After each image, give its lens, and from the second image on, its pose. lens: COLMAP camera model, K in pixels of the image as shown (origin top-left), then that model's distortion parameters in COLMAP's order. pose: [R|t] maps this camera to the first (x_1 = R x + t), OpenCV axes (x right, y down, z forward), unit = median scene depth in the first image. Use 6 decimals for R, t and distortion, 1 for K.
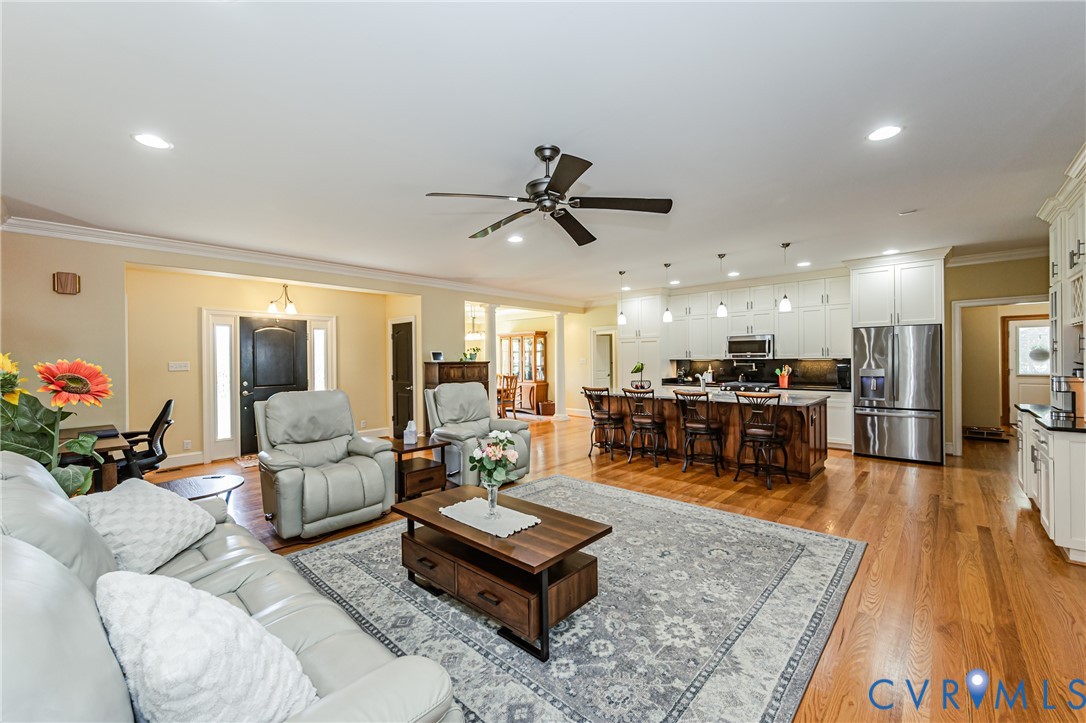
lens RADIAL K [[438.4, 0, 540.7], [0, 438.4, 360.2], [0, 0, 1]] dist [0.000466, 0.000042]
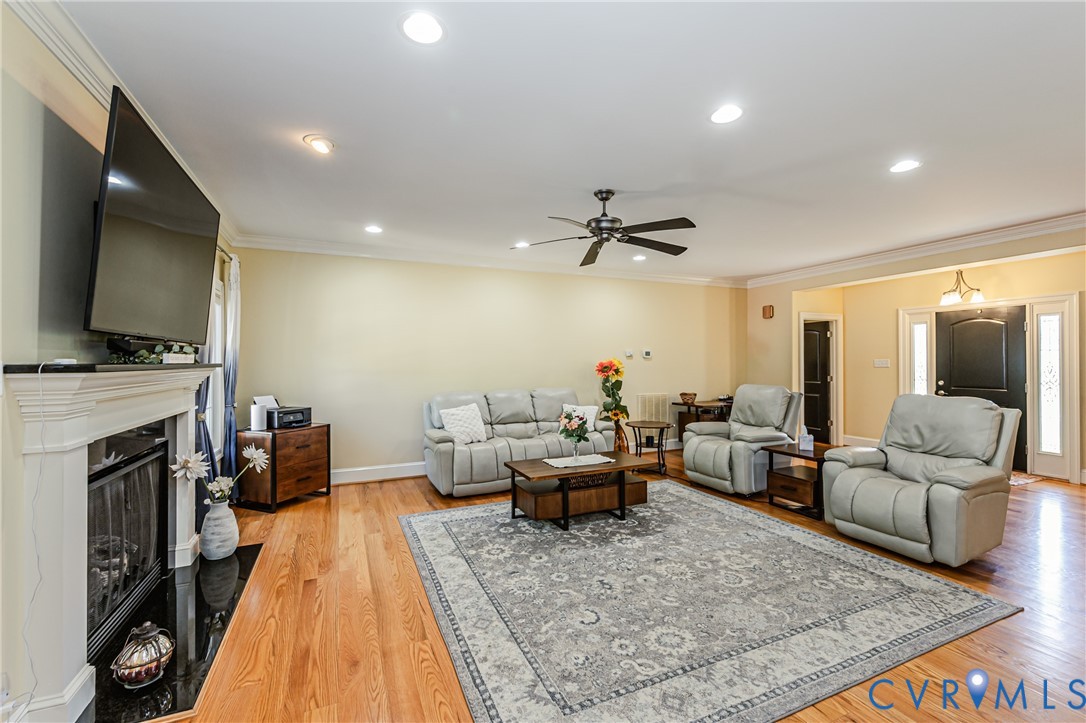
lens RADIAL K [[457.3, 0, 542.5], [0, 457.3, 359.5], [0, 0, 1]] dist [-0.001228, 0.000062]
pose [[-0.396364, 0.008537, -0.918054, 1.128520], [0.006552, 0.999958, 0.006470, -0.017723], [0.918070, -0.003450, -0.396403, 1.202203]]
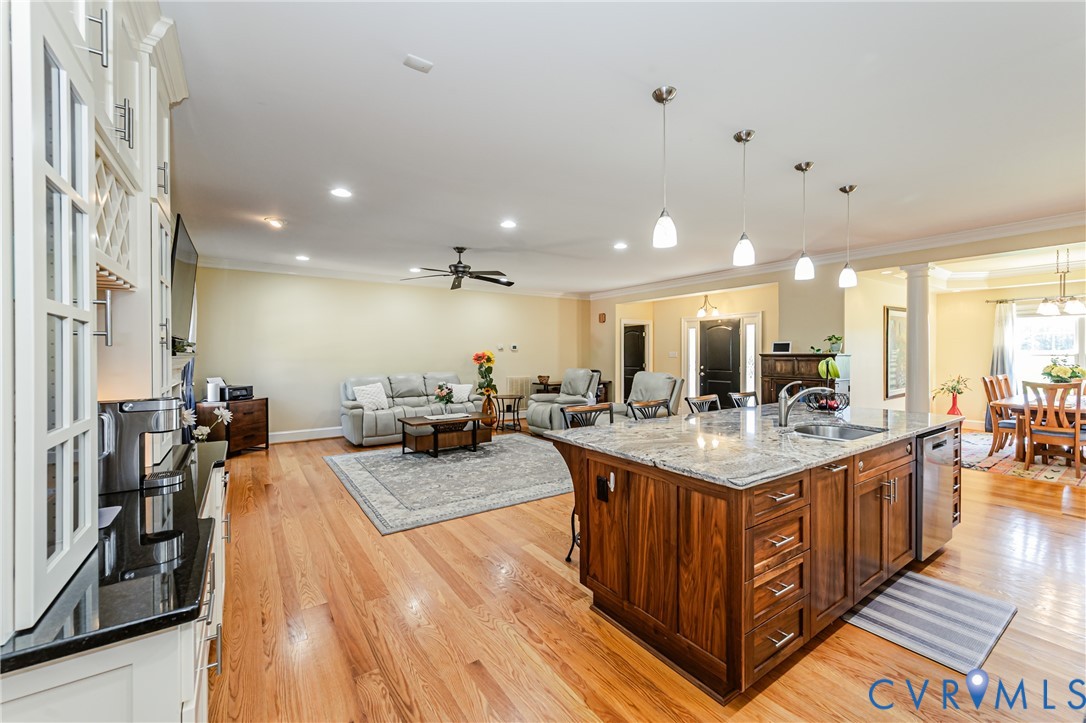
lens RADIAL K [[438.4, 0, 545.6], [0, 438.4, 356.4], [0, 0, 1]] dist [0.000466, 0.000042]
pose [[-0.219516, 0.017596, -0.975450, 1.682582], [0.002591, 0.999844, 0.017453, -0.018535], [0.975605, 0.001304, -0.219528, 1.623589]]
